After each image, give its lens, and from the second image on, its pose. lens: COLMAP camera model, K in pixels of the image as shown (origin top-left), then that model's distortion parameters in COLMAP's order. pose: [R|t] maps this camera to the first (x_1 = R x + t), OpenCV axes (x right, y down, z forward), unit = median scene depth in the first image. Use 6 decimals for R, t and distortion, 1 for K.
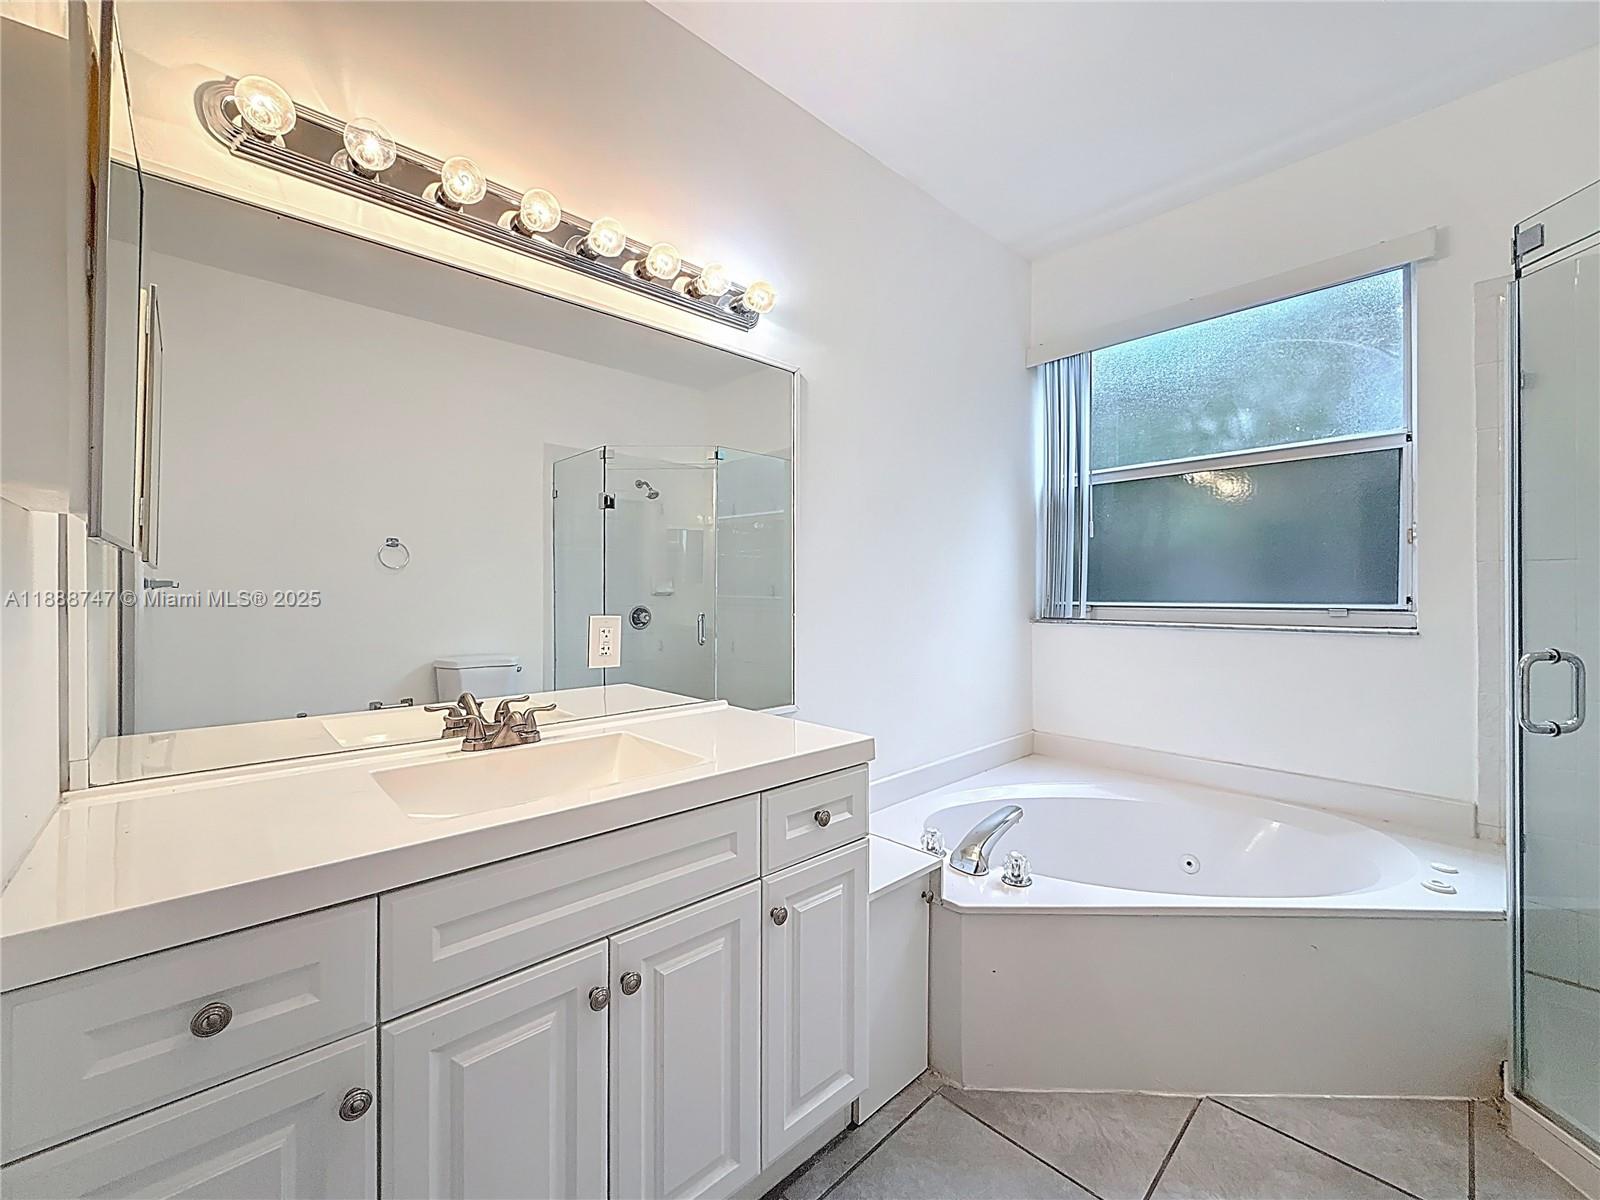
lens RADIAL K [[649.6, 0, 798.9], [0, 649.6, 591.3], [0, 0, 1]] dist [-0.001724, 0.000317]
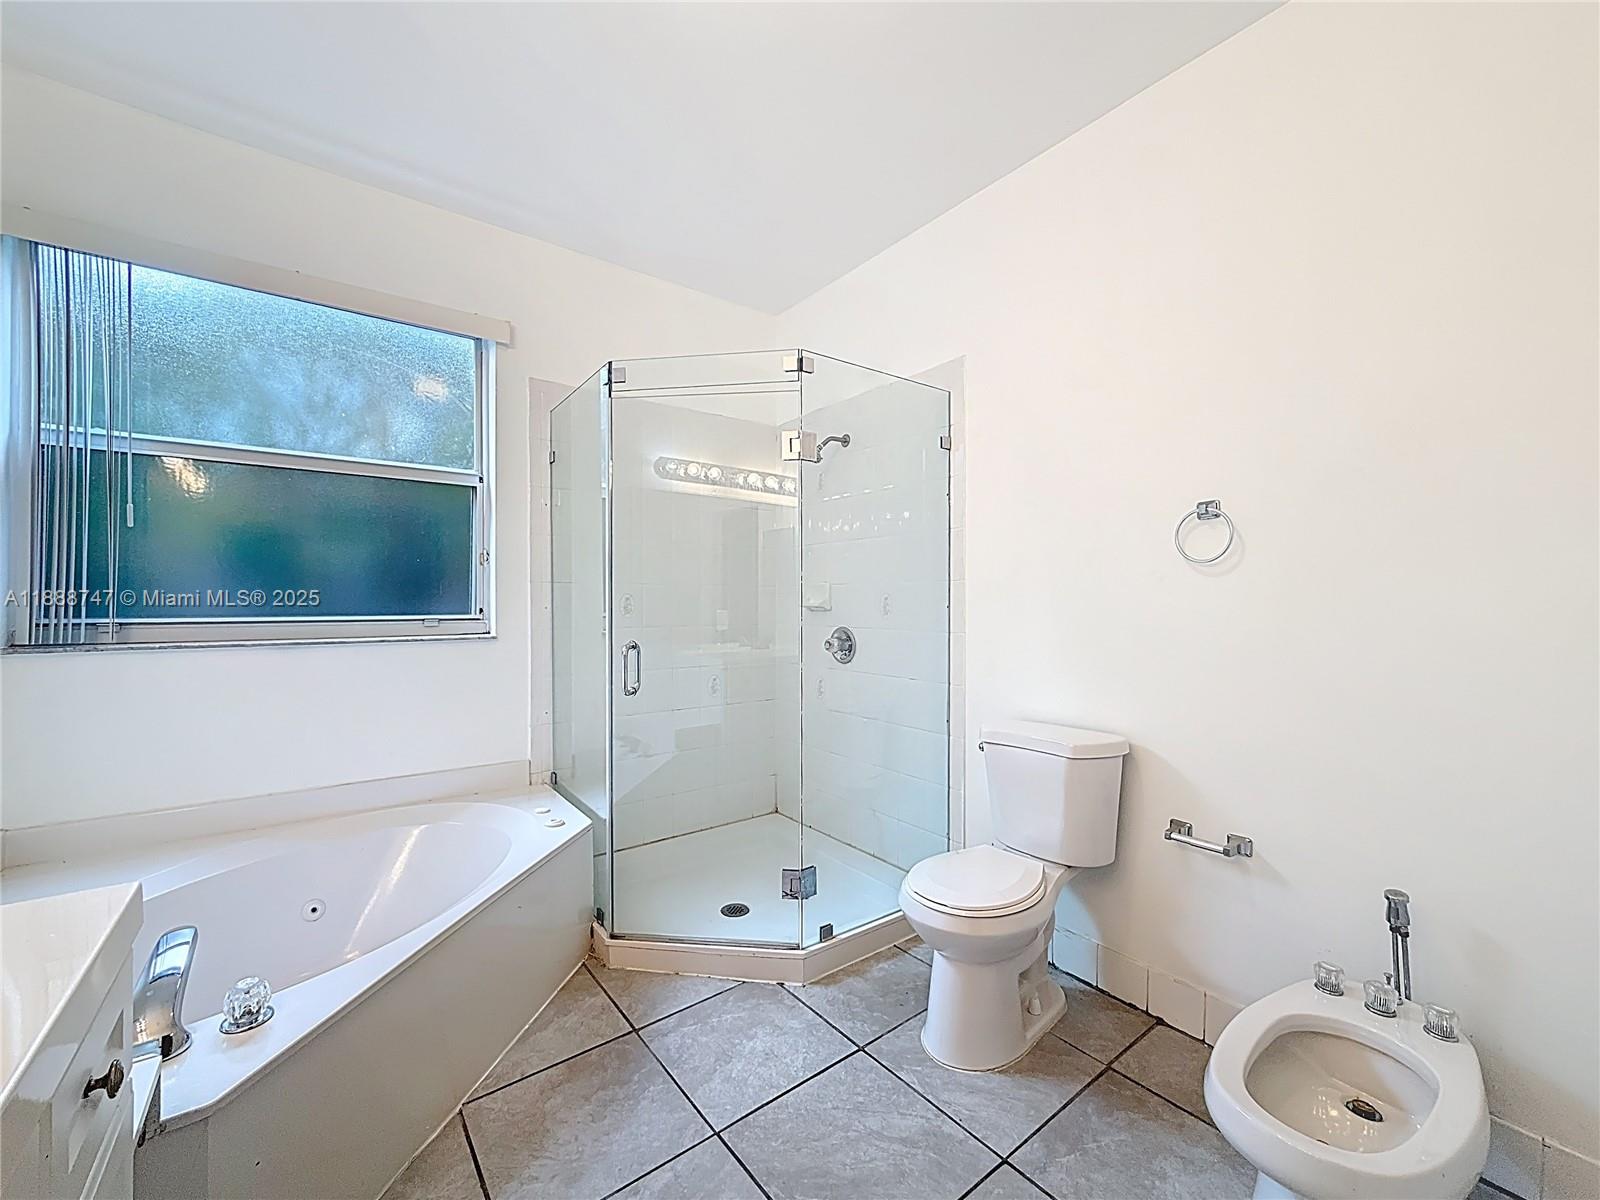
lens RADIAL K [[649.6, 0, 799.1], [0, 649.6, 604.7], [0, 0, 1]] dist [-0.001724, 0.000317]
pose [[0.108527, -0.000681, 0.994093, -0.236008], [-0.002157, 0.999997, 0.000921, -0.000901], [-0.994091, -0.002244, 0.108525, 0.274716]]
